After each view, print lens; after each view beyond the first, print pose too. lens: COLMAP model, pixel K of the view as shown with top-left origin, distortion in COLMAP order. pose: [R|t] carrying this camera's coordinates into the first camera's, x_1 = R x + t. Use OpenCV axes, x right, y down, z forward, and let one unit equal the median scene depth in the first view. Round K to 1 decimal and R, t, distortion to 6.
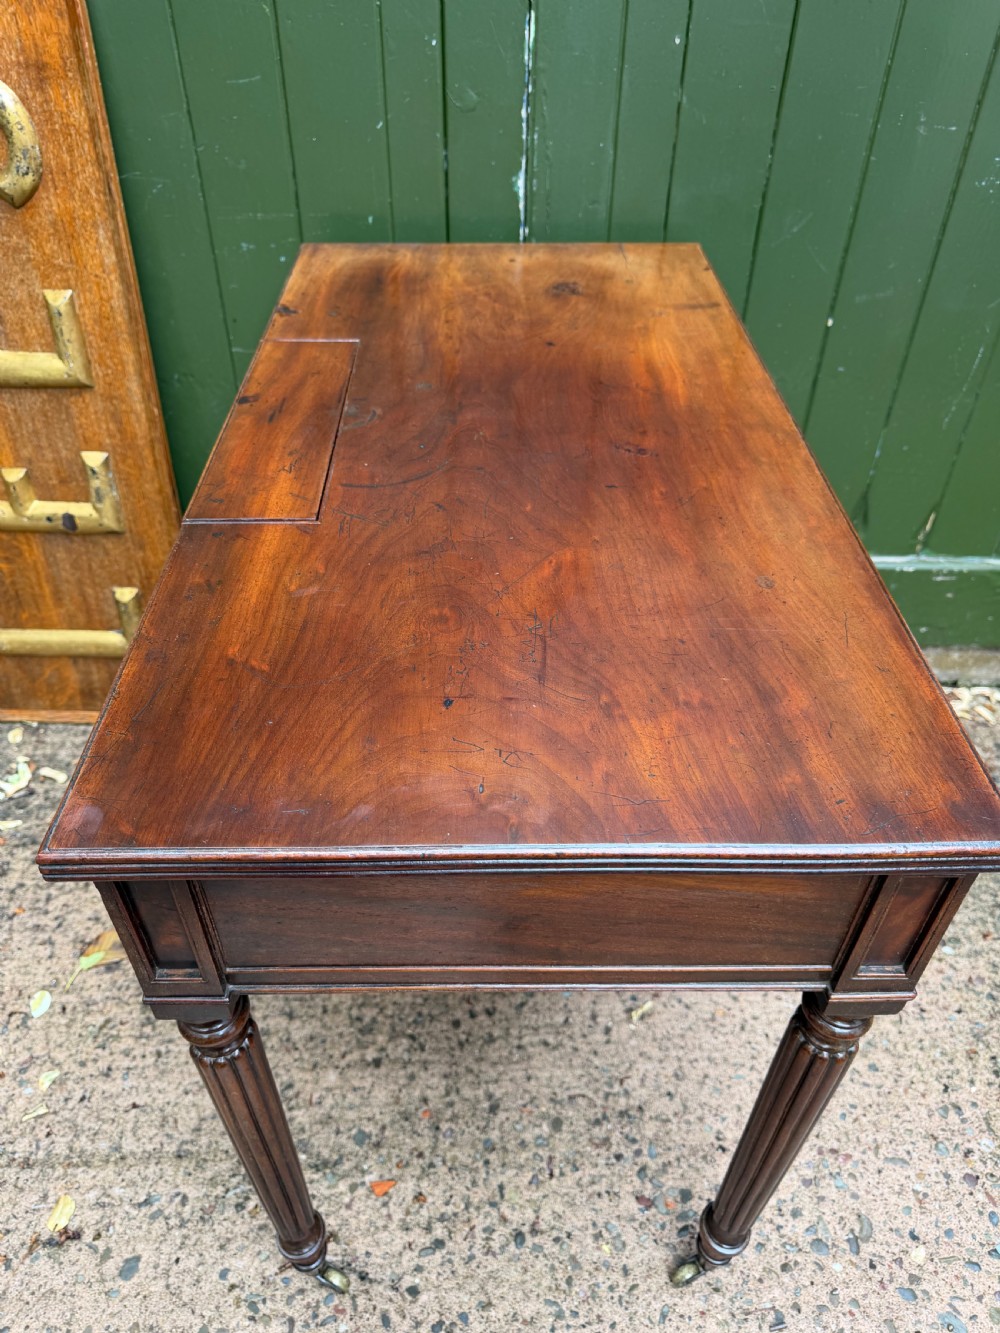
lens RADIAL K [[970.7, 0, 496.9], [0, 970.7, 674.5], [0, 0, 1]] dist [-0.000789, -0.006848]
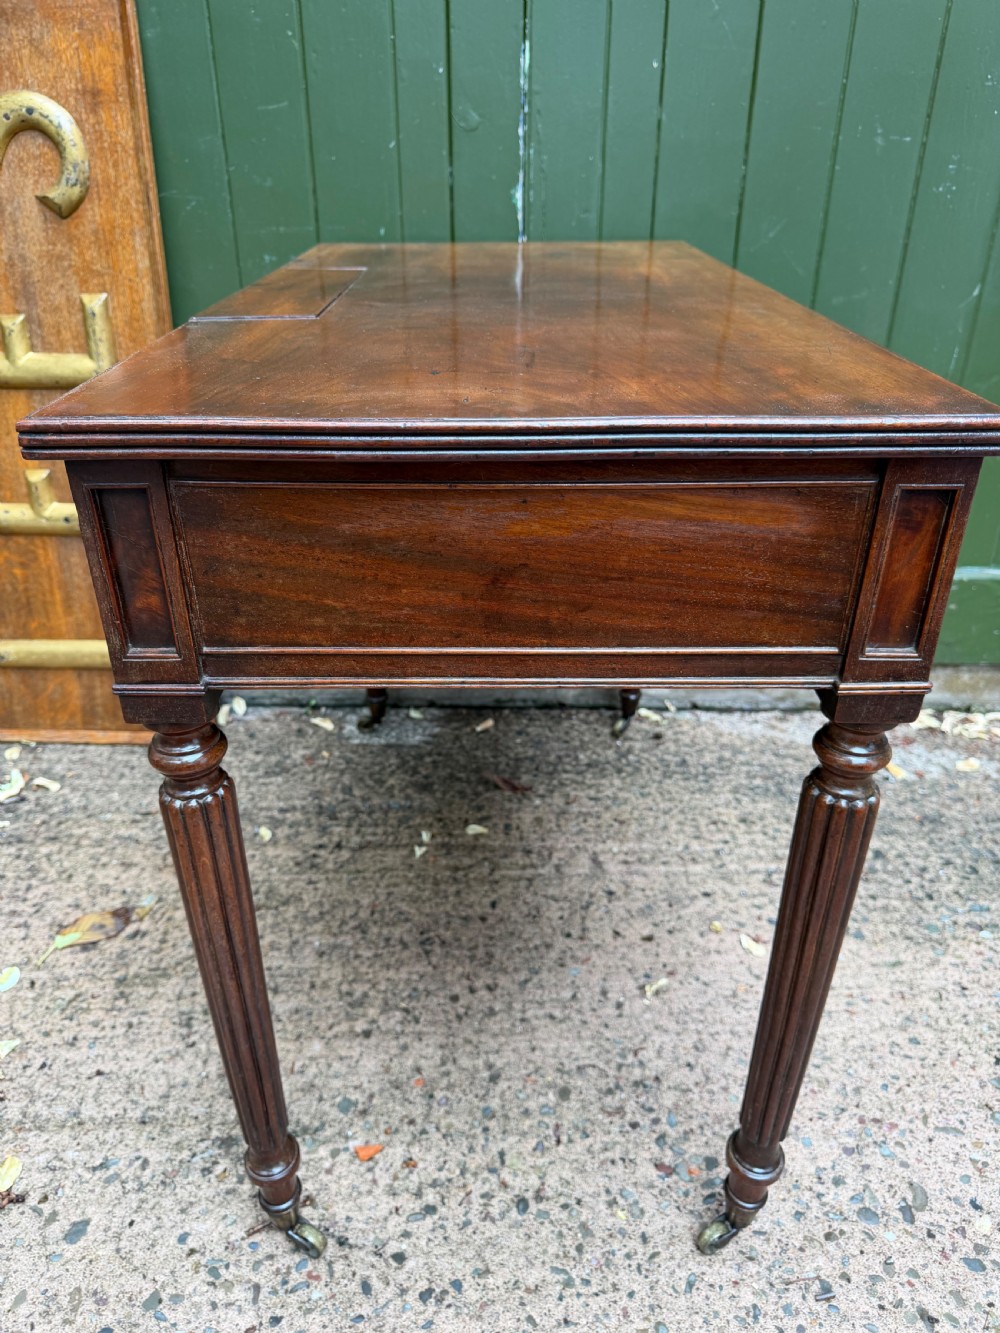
lens RADIAL K [[970.7, 0, 495.1], [0, 970.7, 673.5], [0, 0, 1]] dist [-0.000789, -0.006848]
pose [[0.999870, -0.004136, -0.015597, 0.012738], [0.000703, 0.976843, -0.213956, 0.264838], [0.016120, 0.213917, 0.976719, 0.037555]]
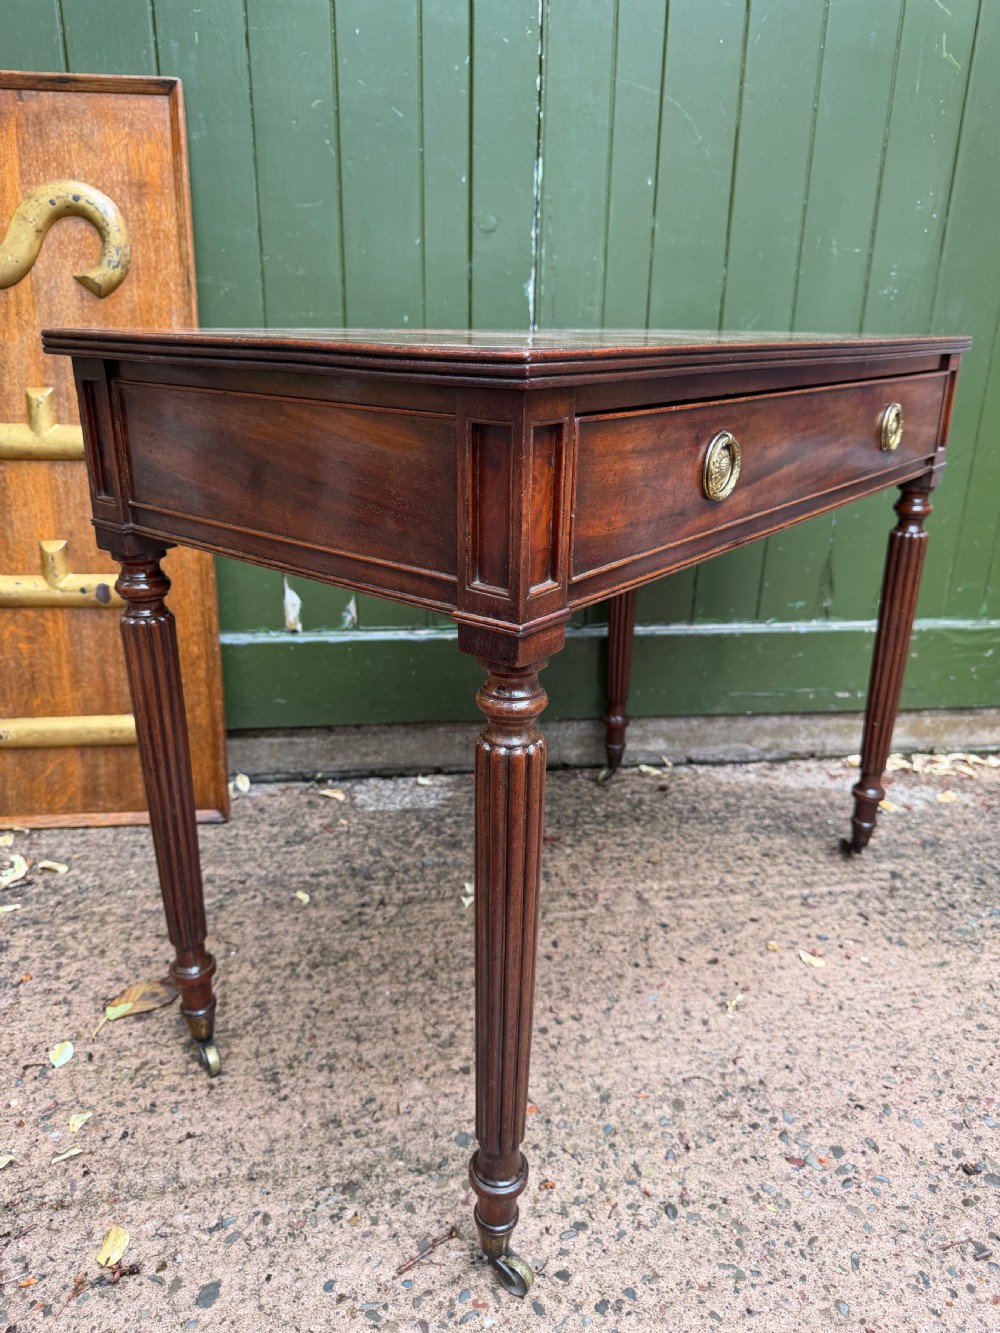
lens RADIAL K [[970.7, 0, 506.9], [0, 970.7, 663.2], [0, 0, 1]] dist [-0.000789, -0.006848]
pose [[0.990070, -0.038771, 0.135124, -0.191894], [0.084723, 0.931598, -0.353479, 0.370762], [-0.112176, 0.361418, 0.925632, 0.038558]]
